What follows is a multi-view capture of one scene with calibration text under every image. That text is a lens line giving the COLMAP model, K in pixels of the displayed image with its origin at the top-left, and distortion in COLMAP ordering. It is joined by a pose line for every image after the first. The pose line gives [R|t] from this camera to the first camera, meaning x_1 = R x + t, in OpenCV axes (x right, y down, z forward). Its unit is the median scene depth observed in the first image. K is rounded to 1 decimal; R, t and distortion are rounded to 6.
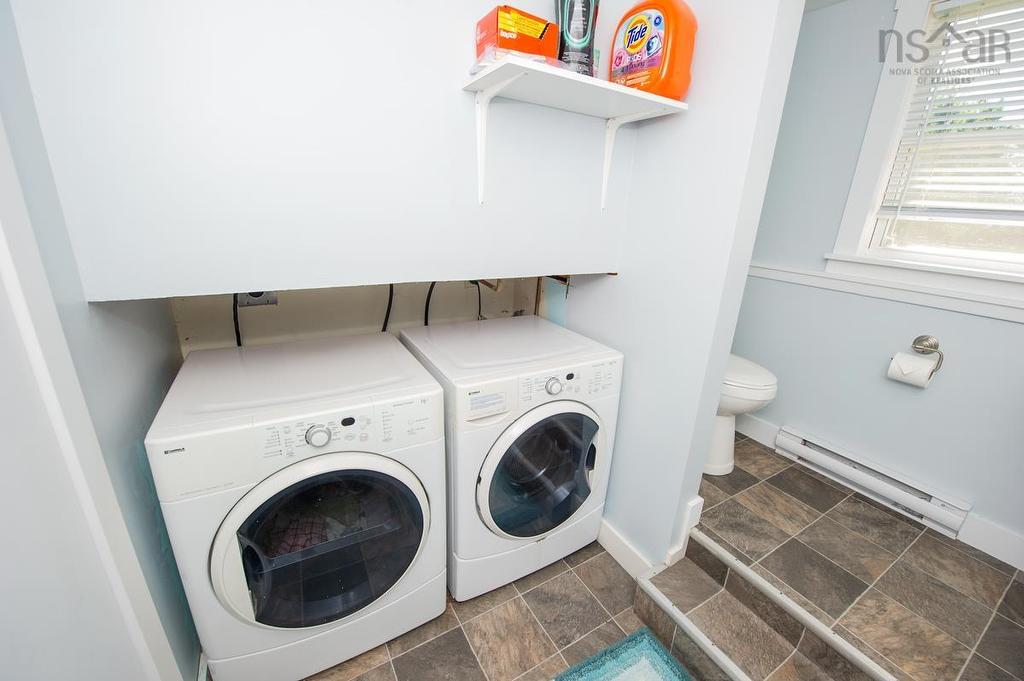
lens RADIAL K [[411.2, 0, 516.1], [0, 411.2, 345.6], [0, 0, 1]] dist [-0.019379, -0.000426]
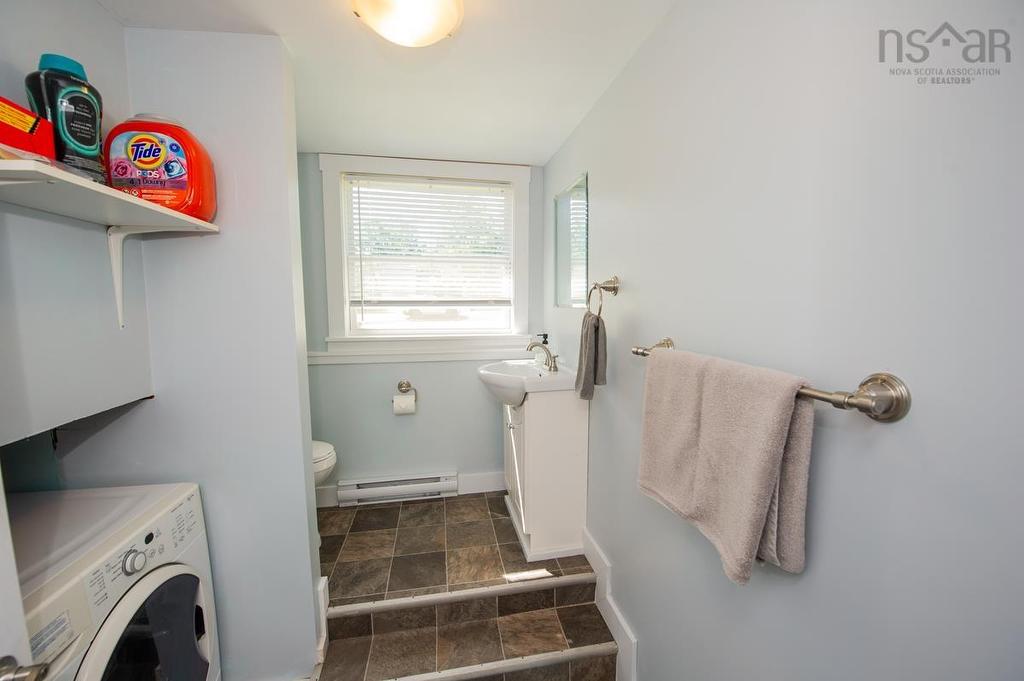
lens RADIAL K [[411.2, 0, 516.1], [0, 411.2, 345.6], [0, 0, 1]] dist [-0.019379, -0.000426]
pose [[0.339427, -0.148606, 0.928819, -0.279327], [0.319901, 0.946819, 0.034582, -0.071982], [-0.884563, 0.285393, 0.368915, 0.010999]]
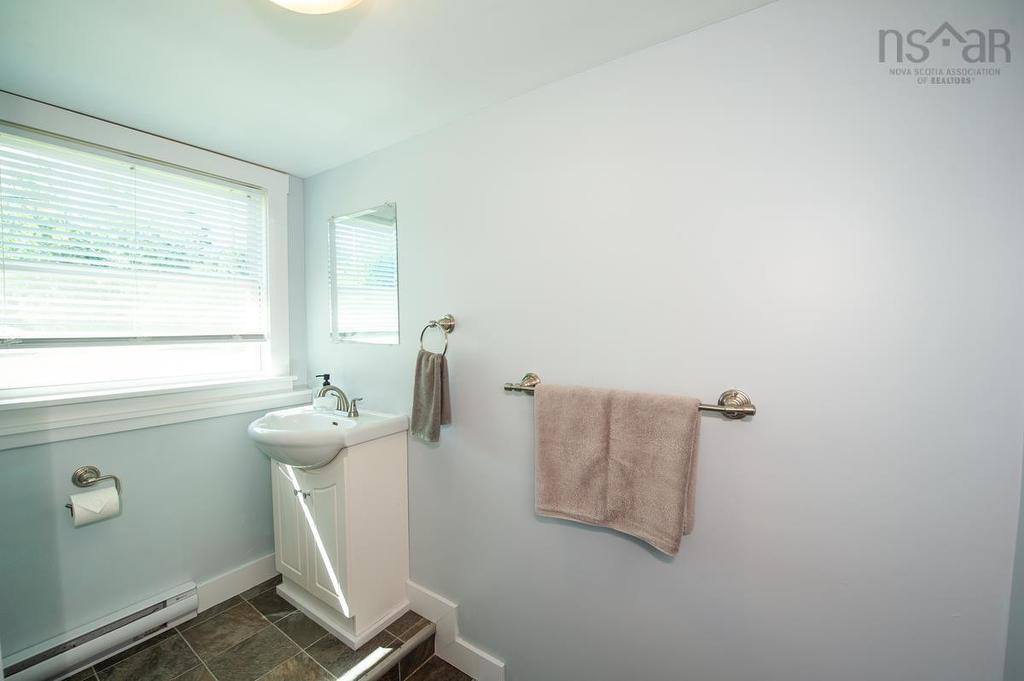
lens RADIAL K [[411.2, 0, 516.1], [0, 411.2, 345.6], [0, 0, 1]] dist [-0.019379, -0.000426]
pose [[-0.425040, -0.092159, 0.900471, -0.234681], [0.267475, 0.937592, 0.222211, -0.246010], [-0.864753, 0.335302, -0.373865, 0.418504]]
